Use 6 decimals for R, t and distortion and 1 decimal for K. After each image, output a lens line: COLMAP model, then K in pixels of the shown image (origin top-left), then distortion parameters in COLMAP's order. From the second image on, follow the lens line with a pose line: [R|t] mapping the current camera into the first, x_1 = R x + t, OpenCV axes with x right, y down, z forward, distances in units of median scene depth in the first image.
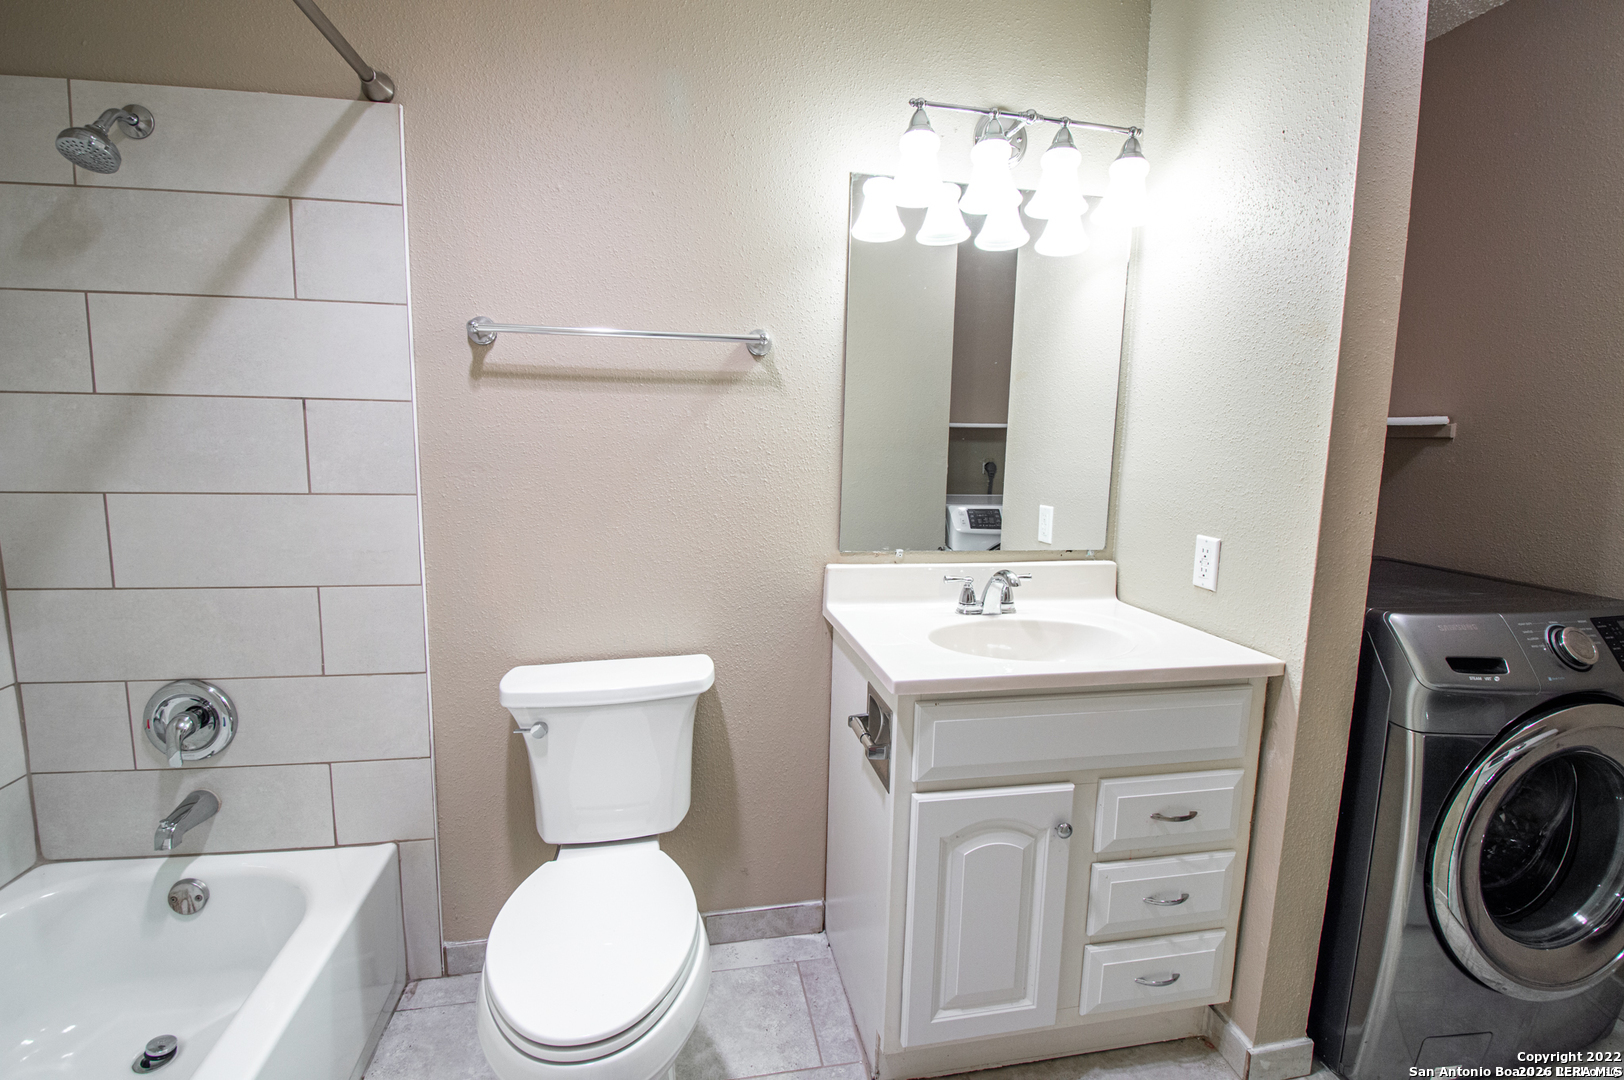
lens RADIAL K [[713.3, 0, 798.3], [0, 713.3, 521.0], [0, 0, 1]] dist [0.020549, -0.025372]
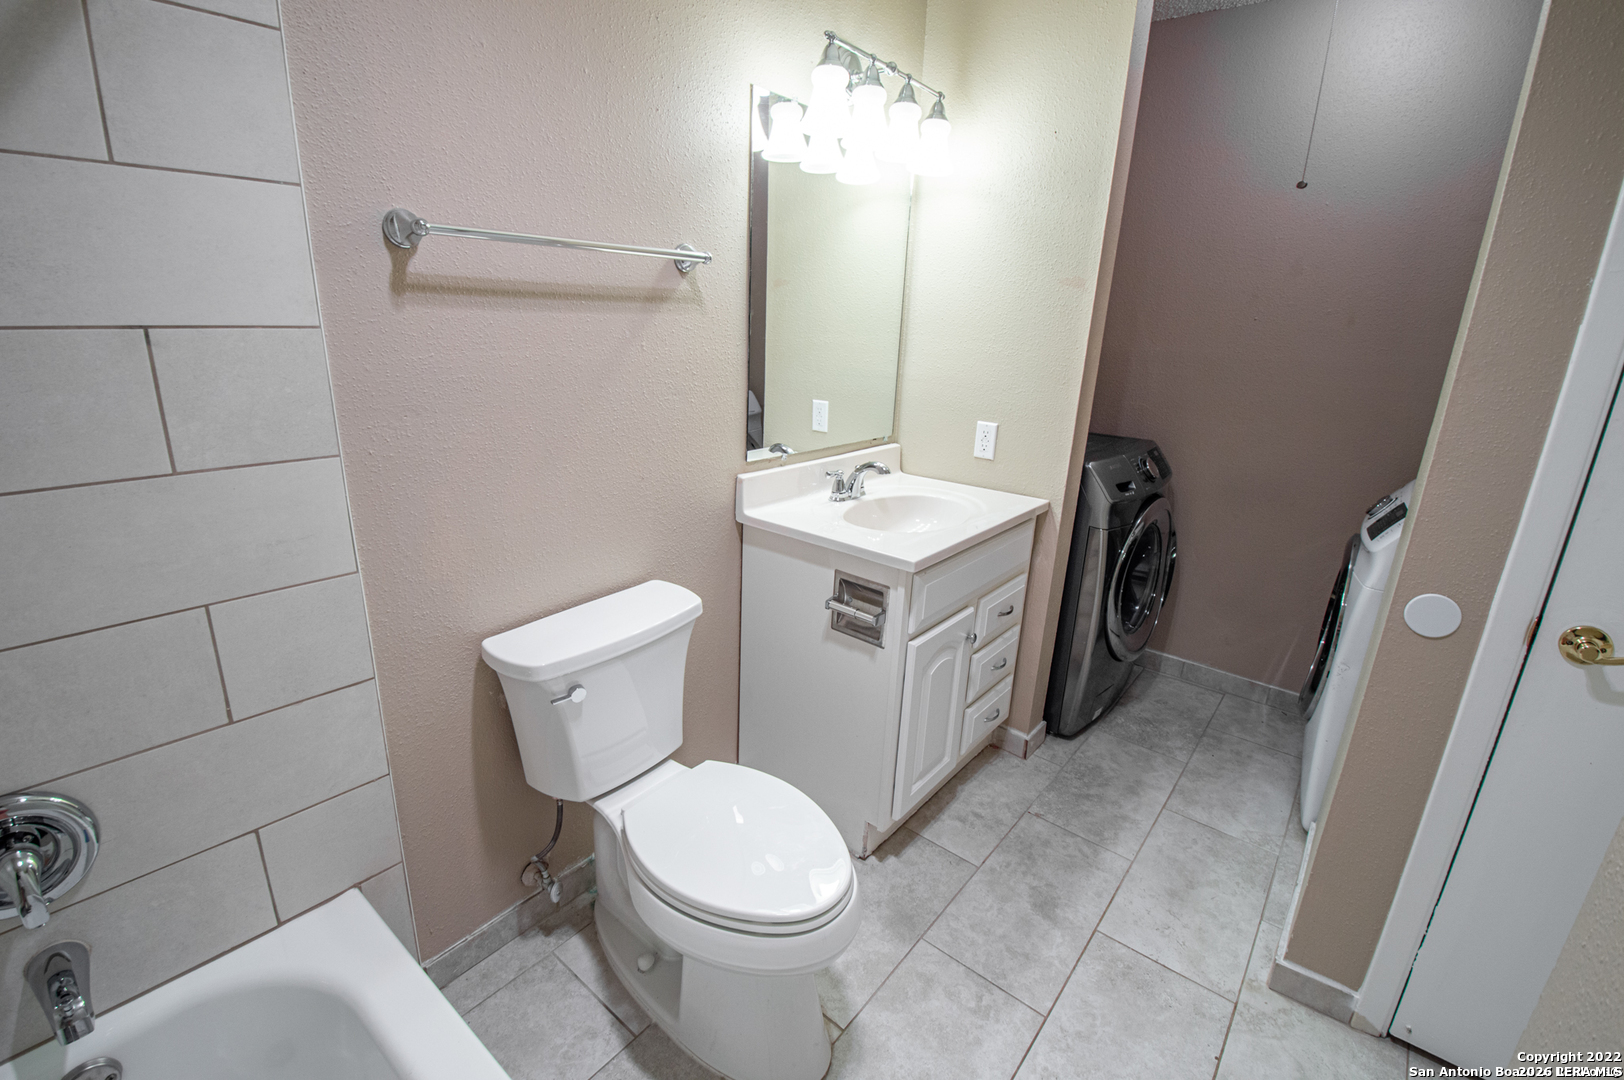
lens RADIAL K [[713.3, 0, 798.3], [0, 713.3, 521.0], [0, 0, 1]] dist [0.020549, -0.025372]
pose [[0.772790, -0.169263, 0.611674, -0.623720], [0.054149, 0.977850, 0.202180, -0.093869], [-0.632348, -0.123121, 0.764838, 0.123639]]
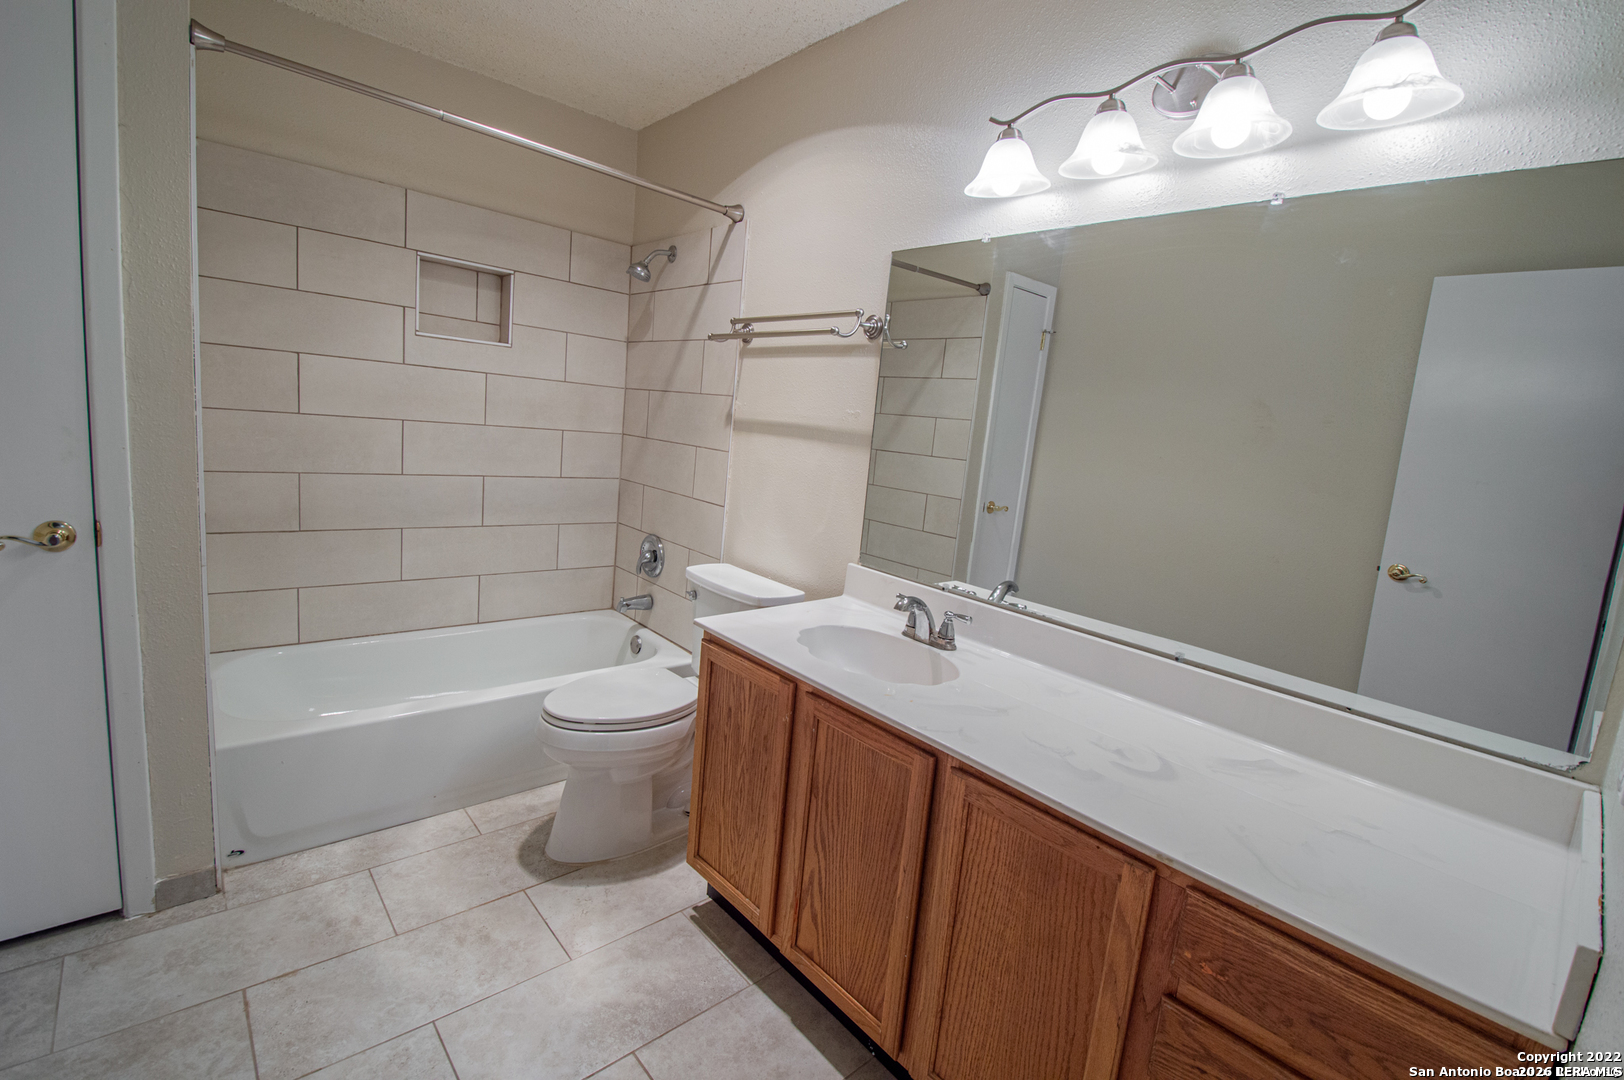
lens RADIAL K [[713.3, 0, 798.3], [0, 713.3, 521.0], [0, 0, 1]] dist [0.020549, -0.025372]
pose [[0.524223, 0.156823, -0.837017, 0.968964], [-0.189243, 0.979773, 0.065047, -0.017906], [0.830288, 0.124300, 0.543297, 0.258726]]
